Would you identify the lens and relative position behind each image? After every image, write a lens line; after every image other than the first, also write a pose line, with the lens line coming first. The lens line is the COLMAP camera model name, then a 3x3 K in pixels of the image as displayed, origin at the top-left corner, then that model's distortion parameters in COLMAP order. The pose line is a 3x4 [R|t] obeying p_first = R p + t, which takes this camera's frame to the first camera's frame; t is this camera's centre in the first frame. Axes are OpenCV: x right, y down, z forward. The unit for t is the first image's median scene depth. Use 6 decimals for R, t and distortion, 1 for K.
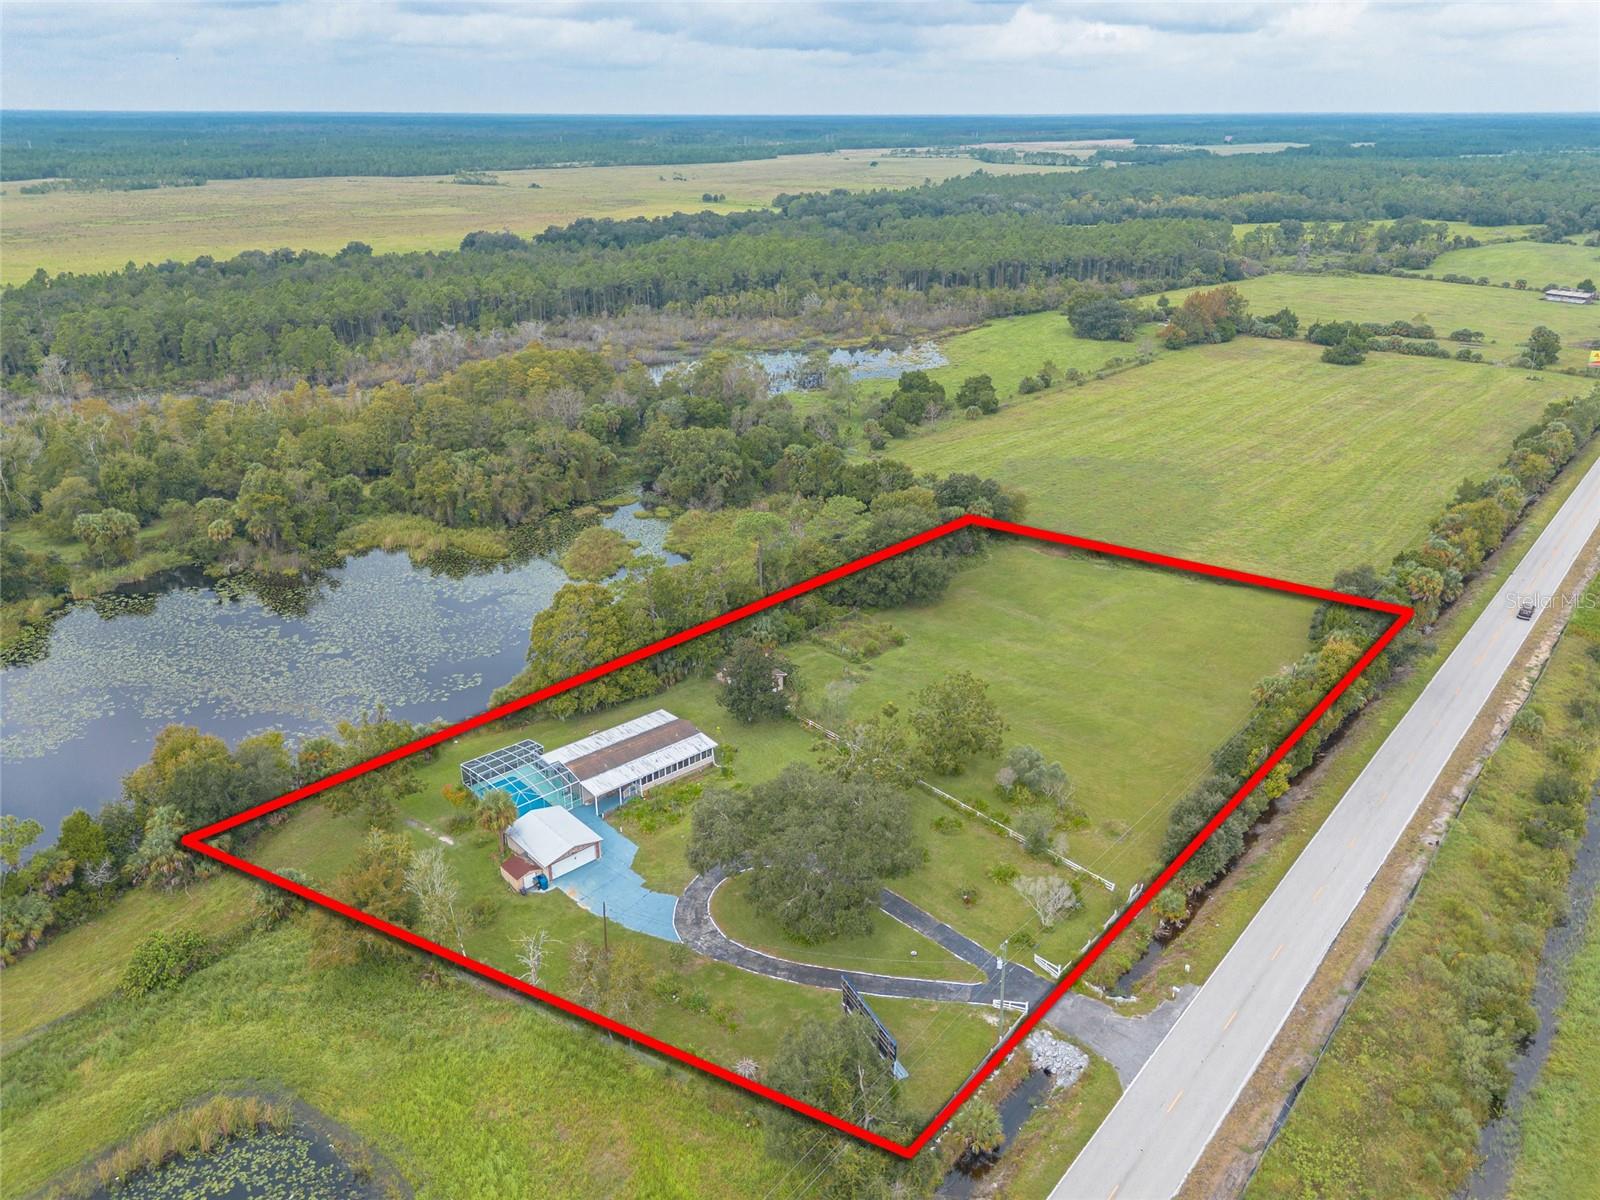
lens RADIAL K [[1140.3, 0, 804.8], [0, 1140.3, 601.6], [0, 0, 1]] dist [0.084821, -0.093339]
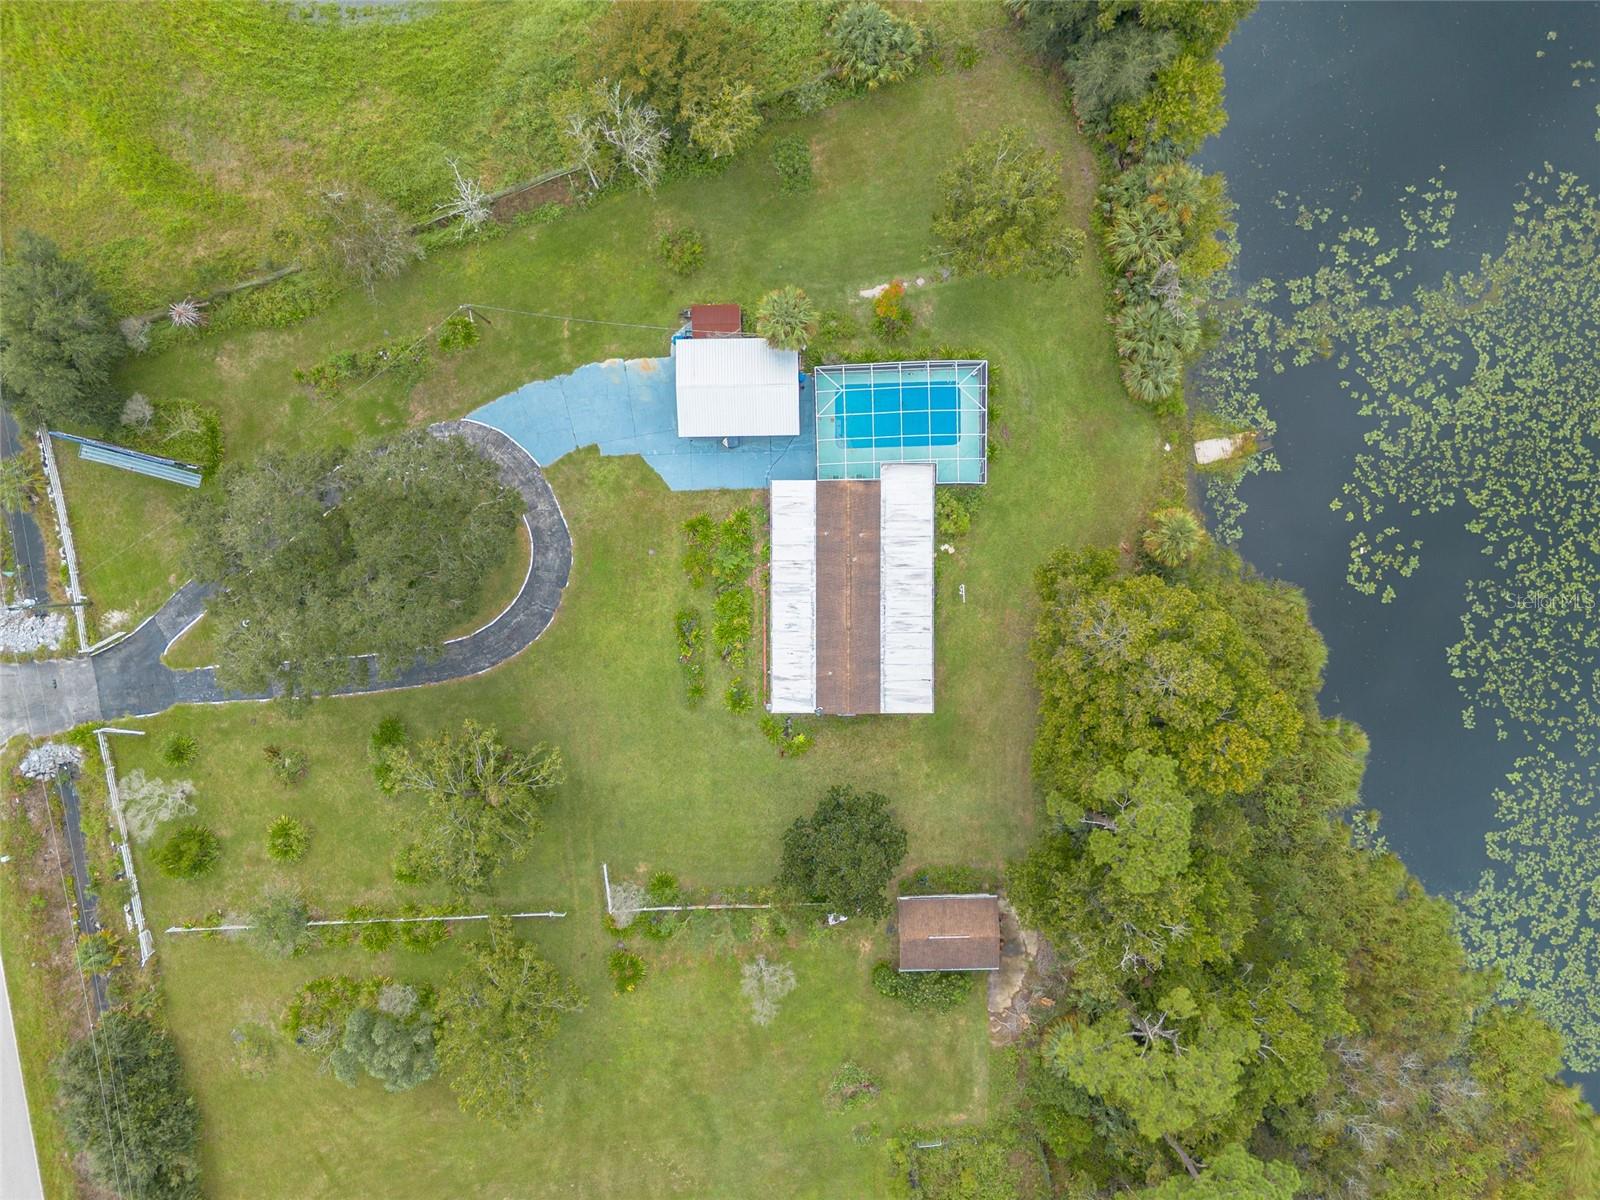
lens RADIAL K [[1147.6, 0, 801.5], [0, 1147.6, 598.0], [0, 0, 1]] dist [0.081271, -0.087549]
pose [[-0.657440, 0.753154, 0.023067, -0.091354], [-0.293070, -0.283788, 0.913003, -0.258331], [0.694178, 0.593484, 0.407300, 0.453118]]
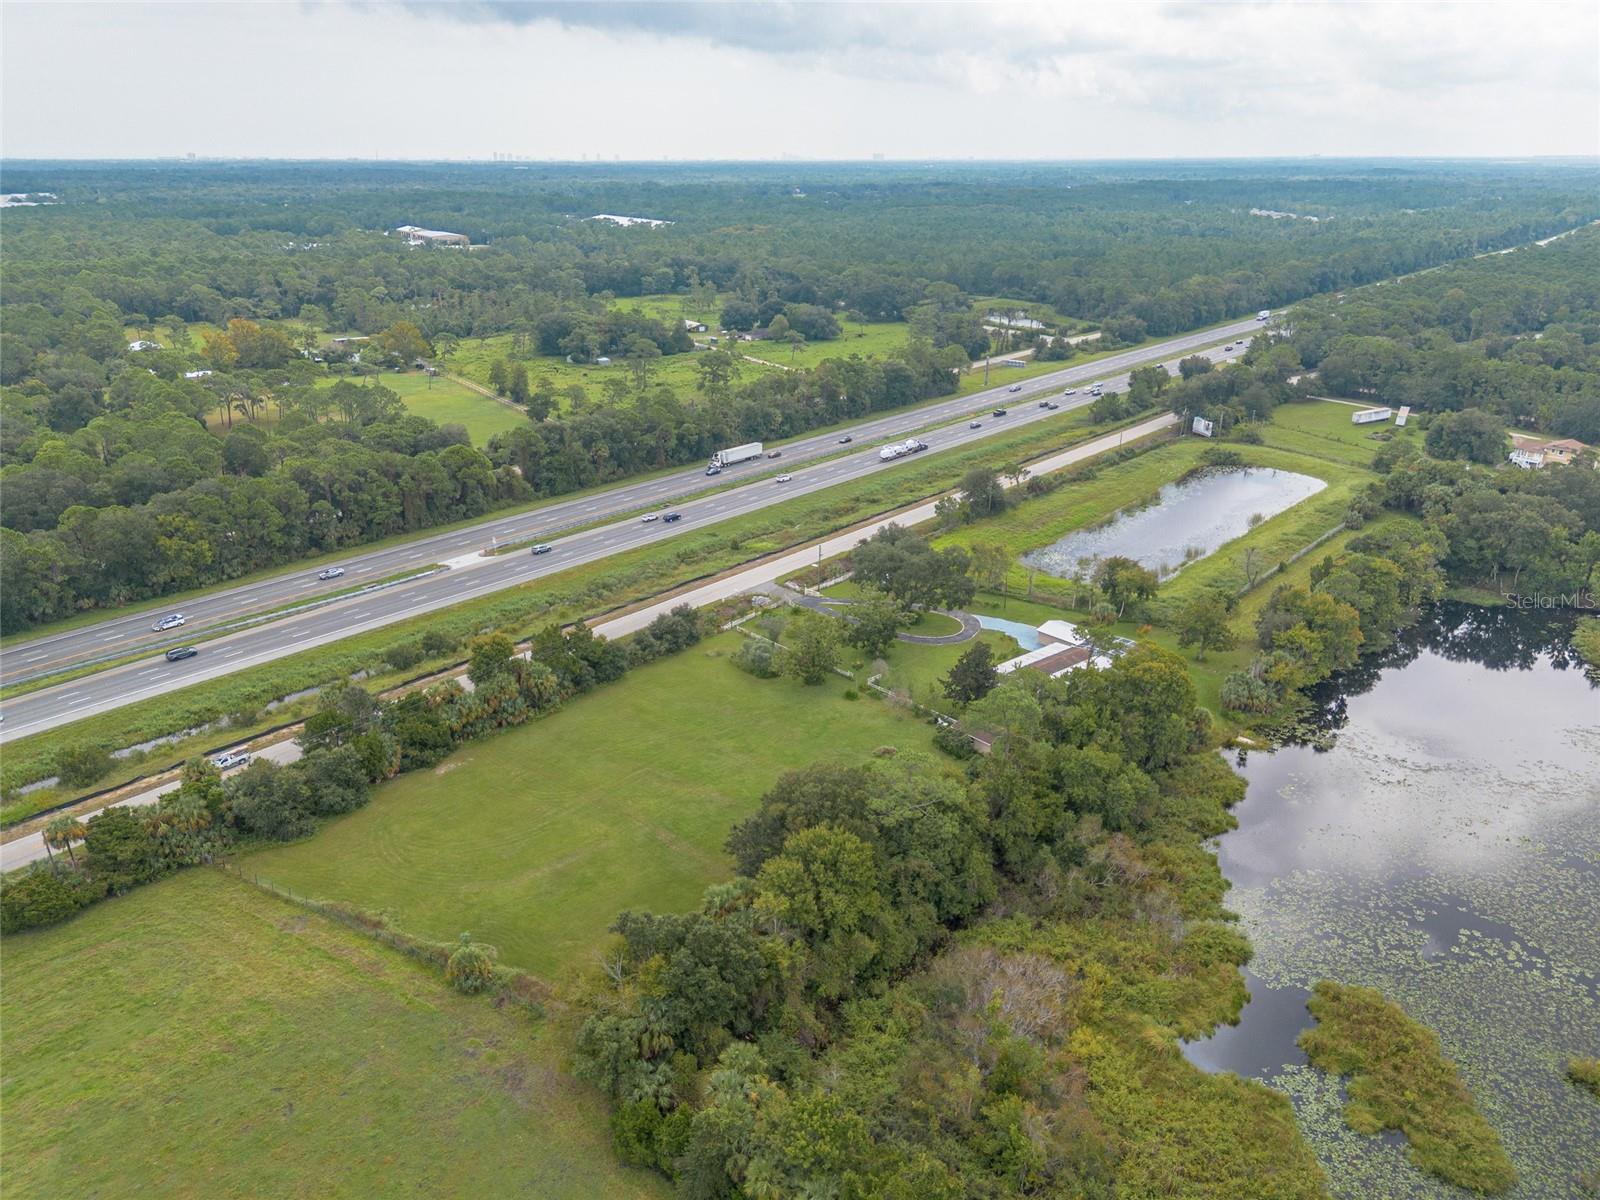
lens RADIAL K [[1147.6, 0, 801.5], [0, 1147.6, 598.0], [0, 0, 1]] dist [0.081271, -0.087549]
pose [[-0.999812, -0.011118, 0.015899, 0.074736], [0.003156, 0.715377, 0.698731, -0.544061], [-0.019143, 0.698650, -0.715207, 1.187603]]
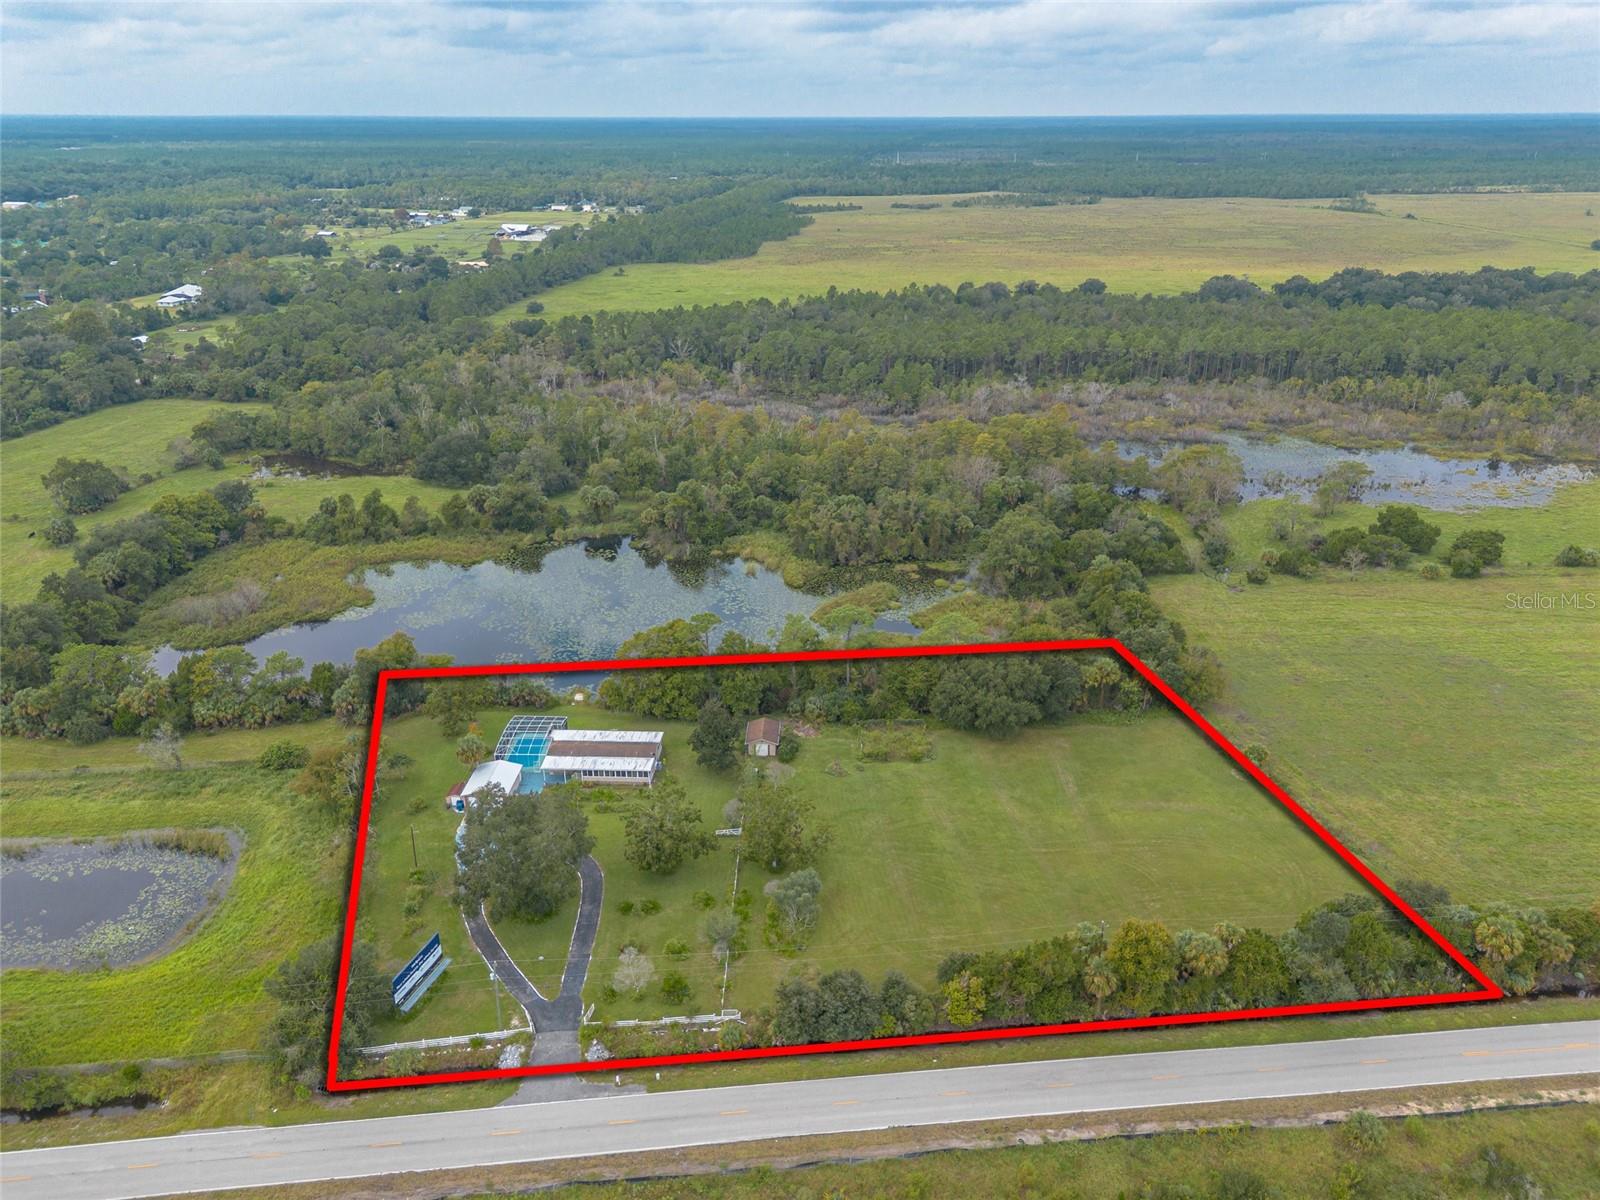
lens RADIAL K [[1140.3, 0, 804.8], [0, 1140.3, 601.6], [0, 0, 1]] dist [0.084821, -0.093339]
pose [[0.716259, 0.270702, -0.643190, 0.506241], [-0.270786, 0.957290, 0.101350, -0.143029], [0.643155, 0.101574, 0.758970, 0.078475]]
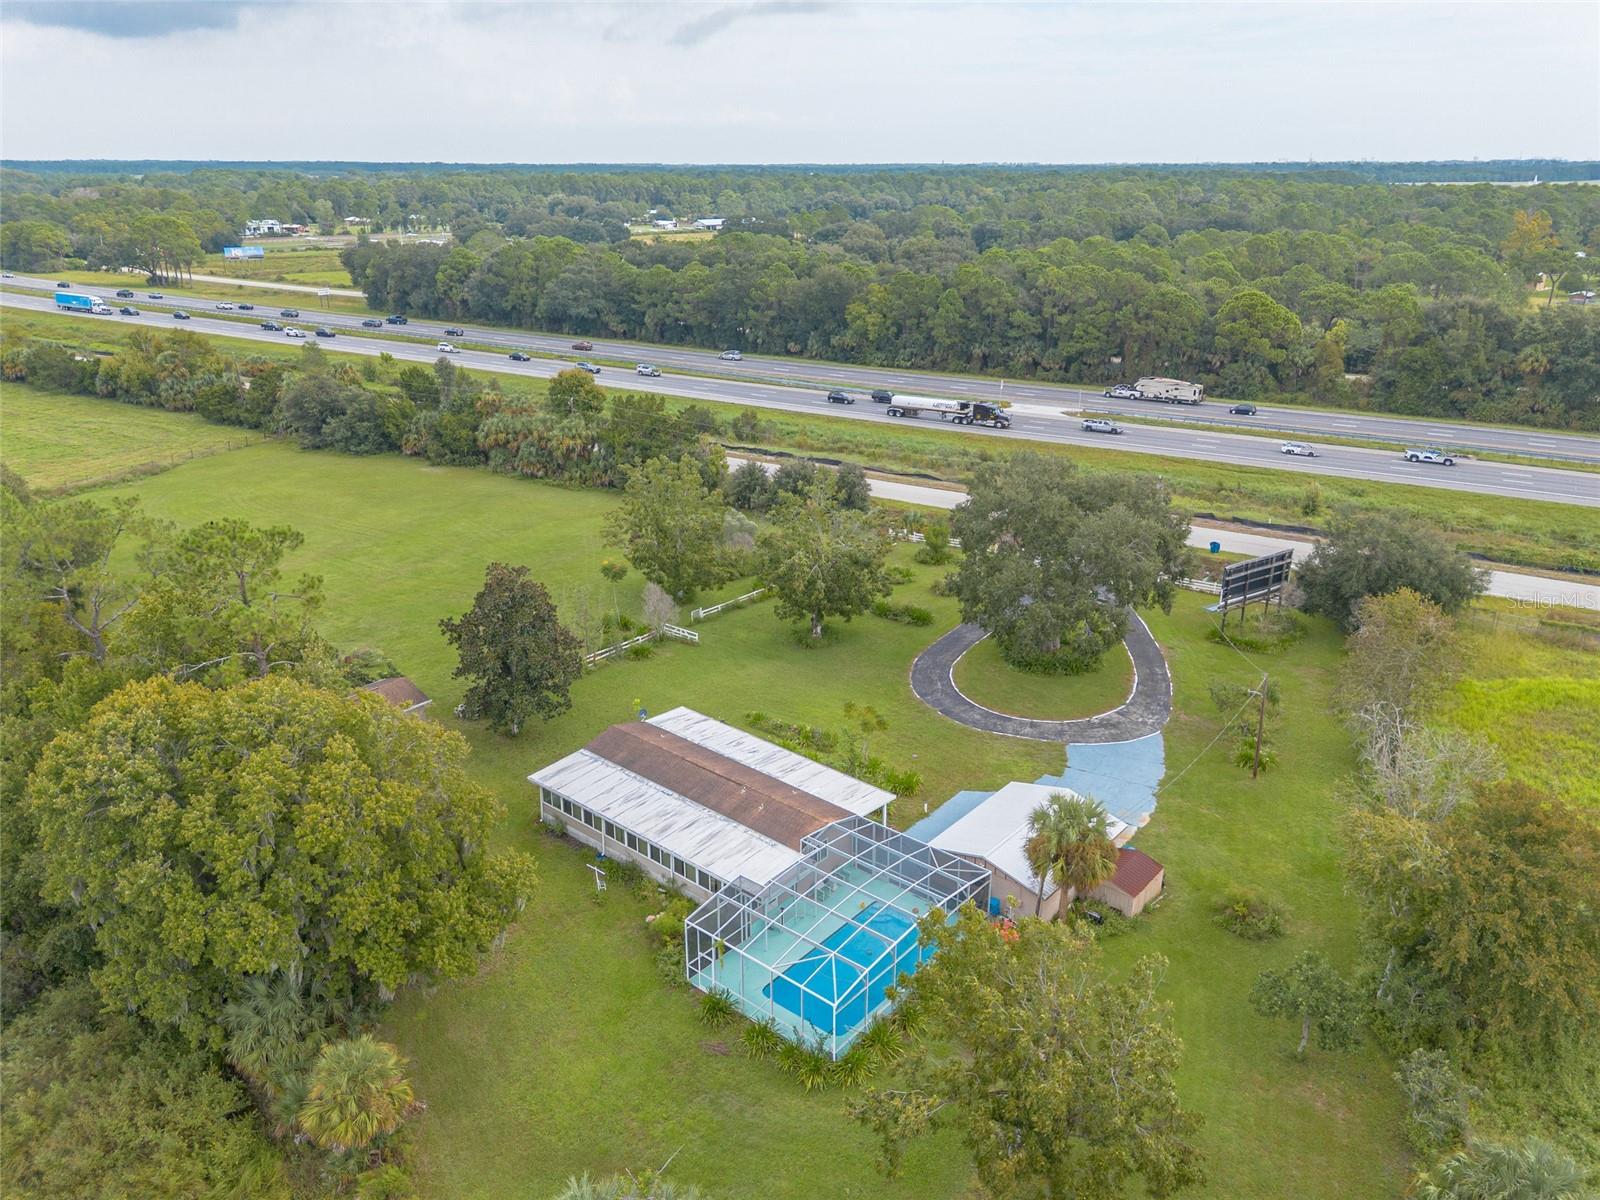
lens RADIAL K [[1166.2, 0, 802.0], [0, 1166.2, 608.8], [0, 0, 1]] dist [0.071869, -0.077290]
pose [[-0.135848, -0.355294, 0.924830, -0.350617], [0.390106, 0.838890, 0.379581, -0.058739], [-0.910694, 0.412347, 0.024640, 0.570776]]
